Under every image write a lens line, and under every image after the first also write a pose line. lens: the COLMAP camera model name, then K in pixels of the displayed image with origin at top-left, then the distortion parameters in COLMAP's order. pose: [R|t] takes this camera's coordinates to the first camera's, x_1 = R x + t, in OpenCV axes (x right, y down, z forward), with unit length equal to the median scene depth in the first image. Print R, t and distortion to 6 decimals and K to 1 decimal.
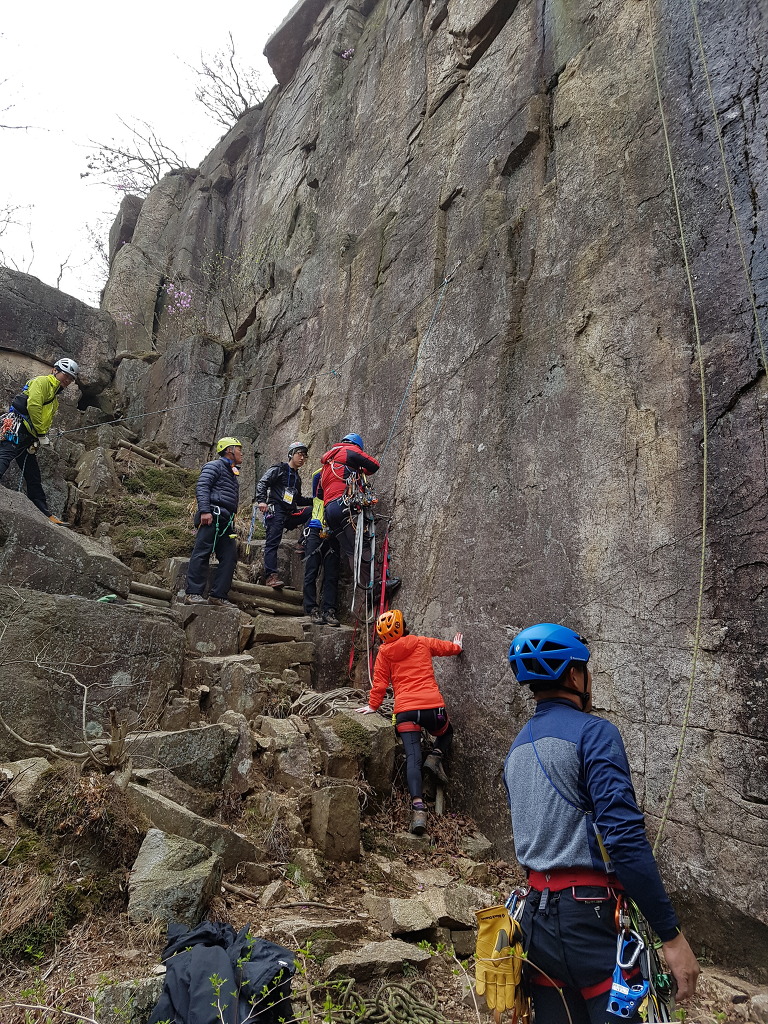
lens RADIAL K [[770.7, 0, 366.0], [0, 770.7, 513.0], [0, 0, 1]] dist [0.111688, -0.159211]
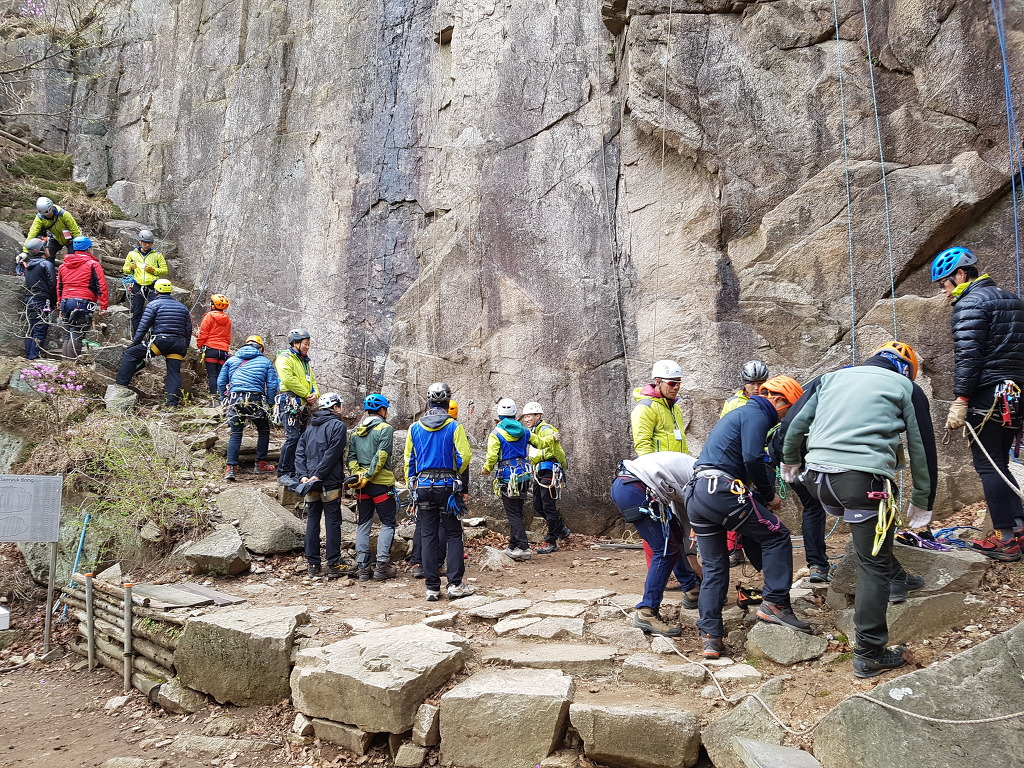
lens RADIAL K [[781.5, 0, 486.5], [0, 781.5, 405.6], [0, 0, 1]] dist [0.244753, -0.445992]
pose [[0.941821, -0.008795, 0.336000, 0.011335], [-0.112885, 0.933316, 0.340850, -0.295291], [-0.316592, -0.358949, 0.878023, -0.887114]]
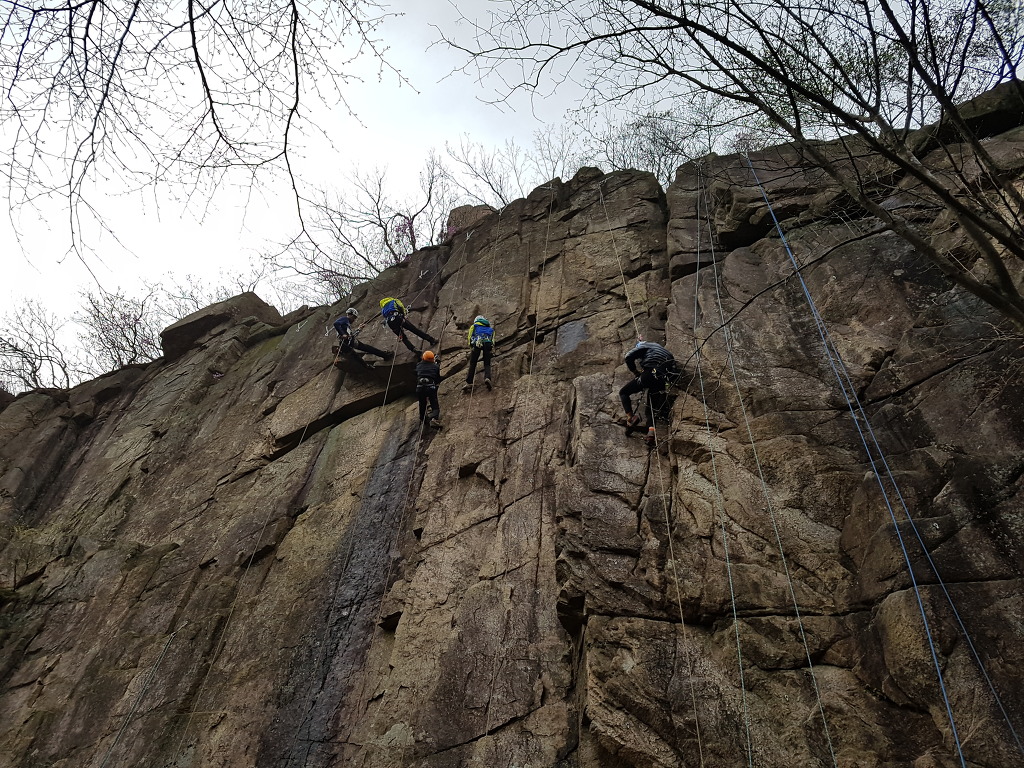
lens RADIAL K [[778.3, 0, 495.5], [0, 778.3, 401.6], [0, 0, 1]] dist [0.275123, -0.523602]
pose [[0.908426, 0.326590, 0.260962, 0.130100], [-0.214715, 0.900122, -0.379049, -0.276727], [-0.358691, 0.288306, 0.887818, -0.689852]]
